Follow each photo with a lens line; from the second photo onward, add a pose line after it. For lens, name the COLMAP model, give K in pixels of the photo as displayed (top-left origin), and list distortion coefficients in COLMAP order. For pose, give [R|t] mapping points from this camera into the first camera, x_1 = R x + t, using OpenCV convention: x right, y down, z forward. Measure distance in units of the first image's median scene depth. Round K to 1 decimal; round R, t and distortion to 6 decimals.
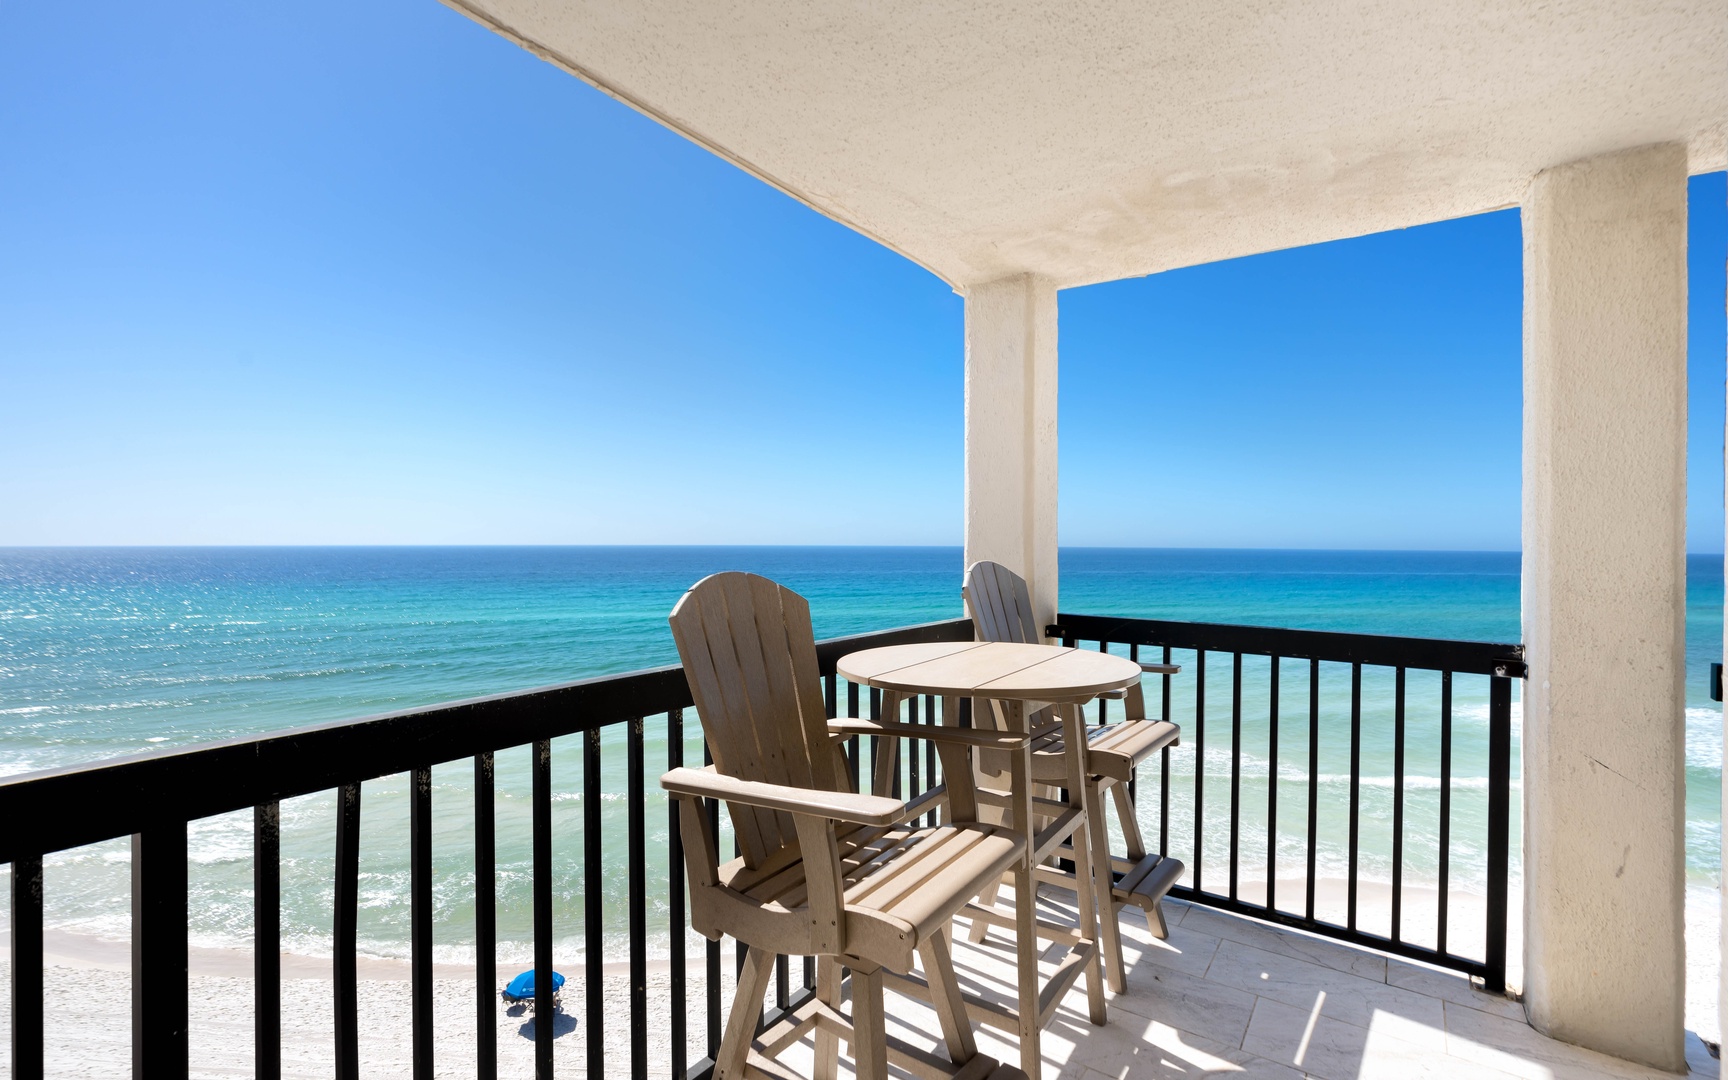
lens RADIAL K [[777.3, 0, 864.0], [0, 777.3, 540.0], [0, 0, 1]] dist [-0.002229, -0.000235]
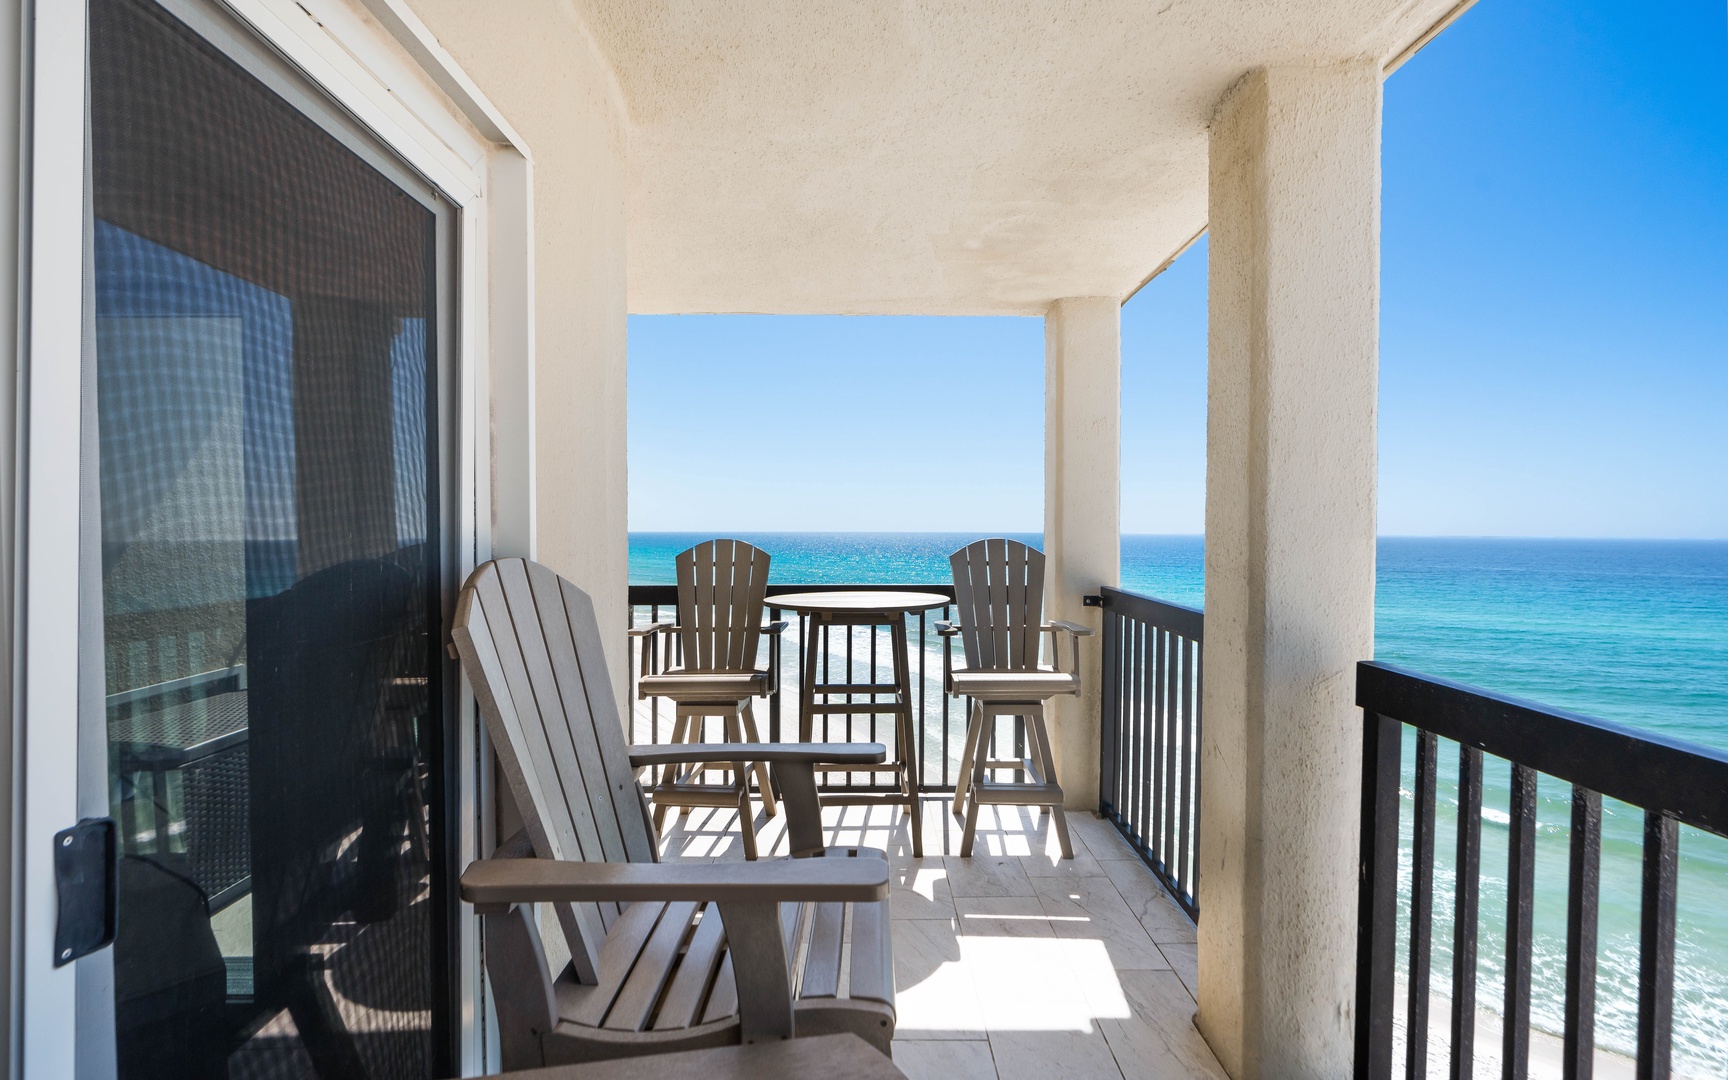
lens RADIAL K [[777.3, 0, 864.0], [0, 777.3, 540.0], [0, 0, 1]] dist [-0.002229, -0.000235]
pose [[0.594470, -0.009833, -0.804058, 1.318442], [0.009010, 0.999944, -0.005567, 0.037435], [0.804068, -0.003935, 0.594525, 0.071209]]
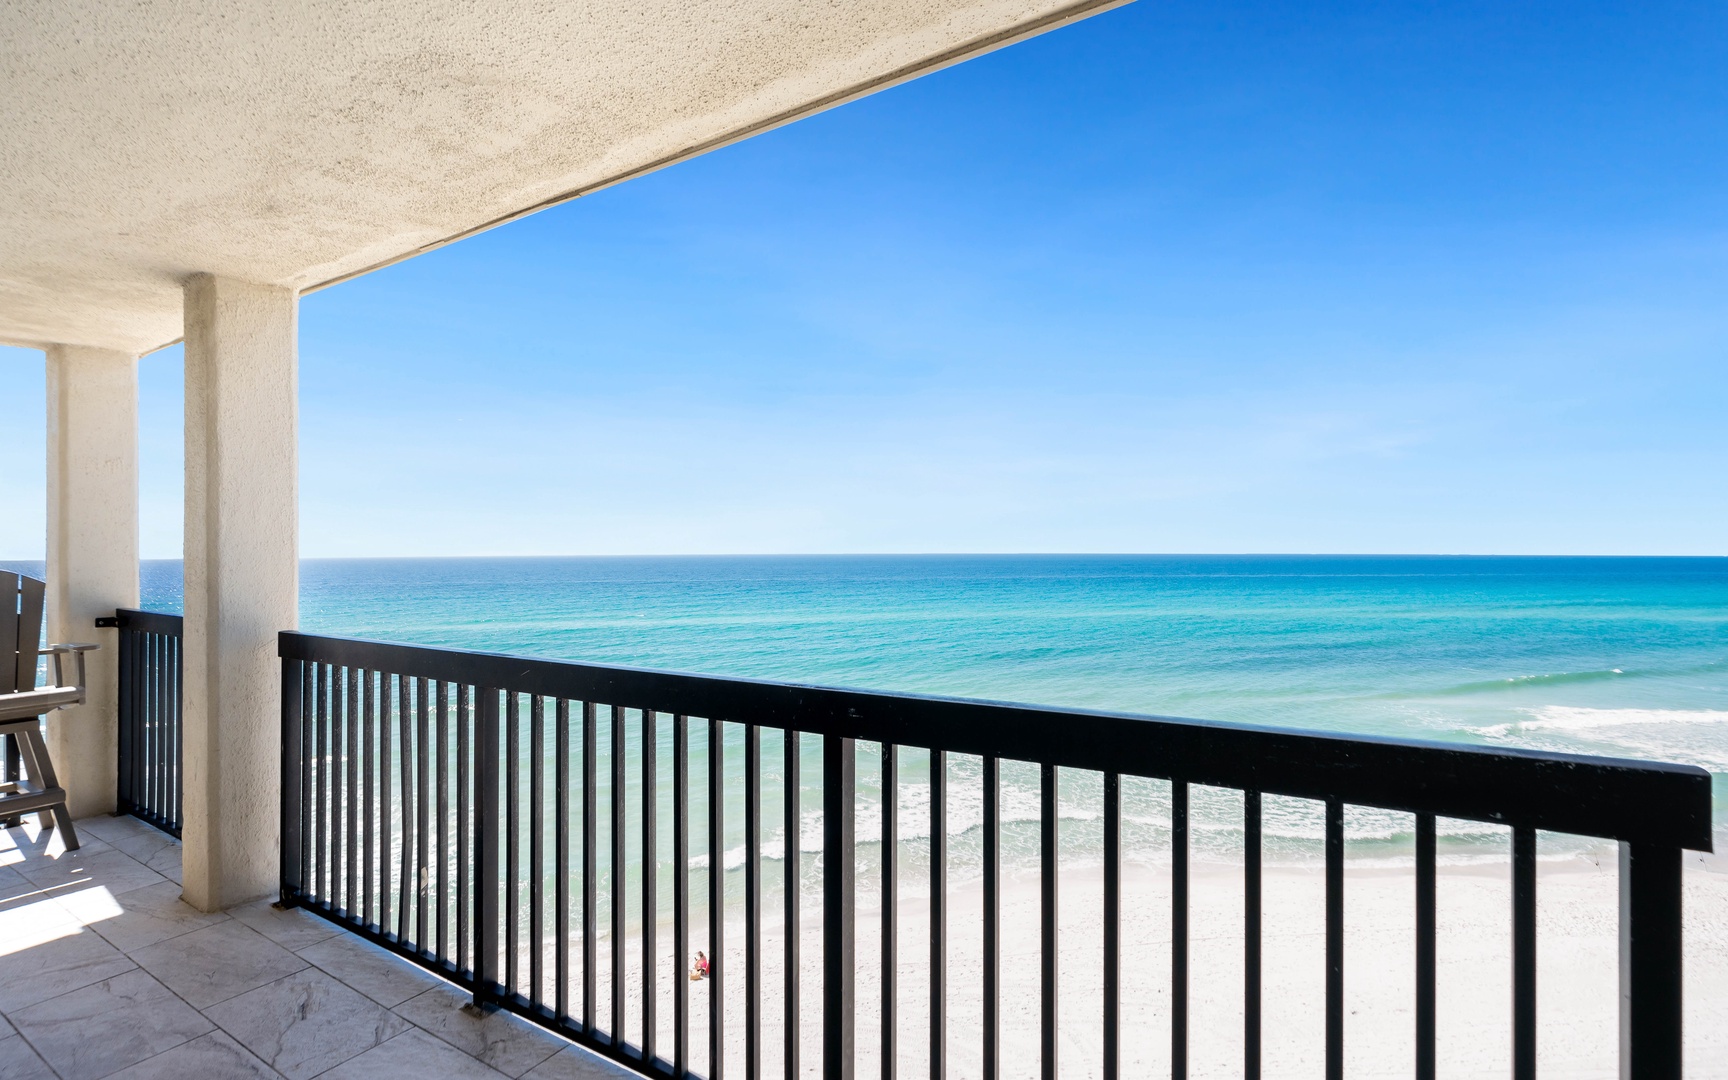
lens RADIAL K [[777.3, 0, 864.0], [0, 777.3, 540.0], [0, 0, 1]] dist [-0.002229, -0.000235]
pose [[0.996111, -0.033618, 0.081440, 1.874907], [0.034420, 0.999372, -0.008455, 0.044659], [-0.081105, 0.011225, 0.996642, -0.485356]]
